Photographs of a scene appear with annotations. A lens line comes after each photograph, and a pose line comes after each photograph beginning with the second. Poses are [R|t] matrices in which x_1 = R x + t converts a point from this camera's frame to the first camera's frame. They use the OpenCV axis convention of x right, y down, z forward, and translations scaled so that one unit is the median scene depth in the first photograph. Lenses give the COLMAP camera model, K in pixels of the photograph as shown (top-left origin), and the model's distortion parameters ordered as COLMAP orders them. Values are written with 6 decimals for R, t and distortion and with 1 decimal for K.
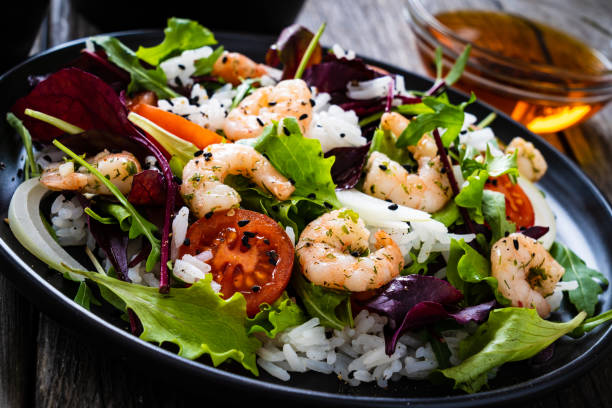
lens RADIAL K [[1728.7, 0, 306.0], [0, 1728.7, 204.0], [0, 0, 1]] dist [0.016243, 0.795360]
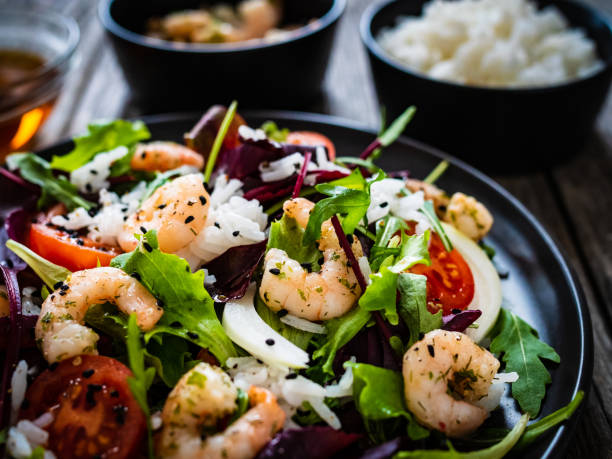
lens RADIAL K [[911.0, 0, 286.1], [0, 911.0, 227.8], [0, 0, 1]] dist [-0.151733, 0.199356]
pose [[0.969613, -0.113049, -0.216959, 0.157055], [0.129609, 0.989521, 0.063635, -0.073020], [0.207492, -0.089821, 0.974104, 0.571997]]
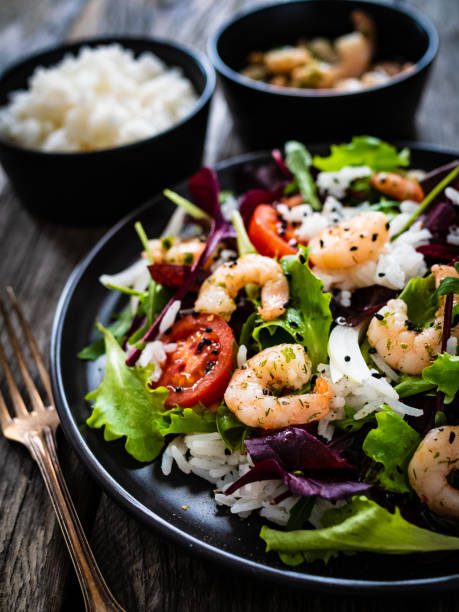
lens RADIAL K [[911.0, 0, 229.5], [0, 911.0, 306.0], [0, 0, 1]] dist [-0.151733, 0.199356]
pose [[0.640001, 0.288343, -0.712220, 0.378508], [-0.180021, 0.957388, 0.225832, -0.135987], [0.746988, -0.016318, 0.664637, 0.592250]]
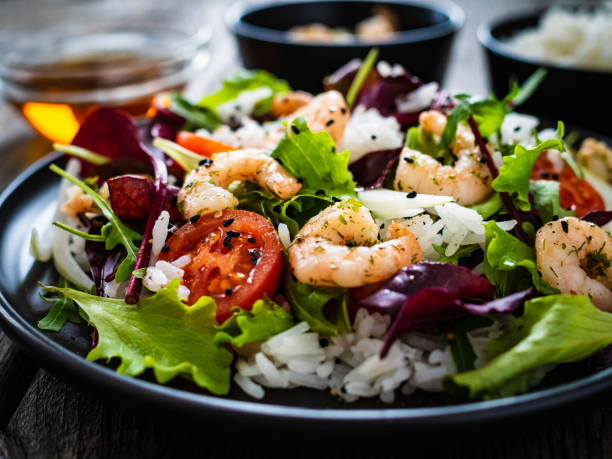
lens RADIAL K [[911.0, 0, 286.1], [0, 911.0, 227.8], [0, 0, 1]] dist [-0.151733, 0.199356]
pose [[0.943227, -0.103102, -0.315743, 0.133540], [0.064629, 0.989404, -0.130010, 0.073327], [0.325802, 0.102223, 0.939896, 0.552048]]
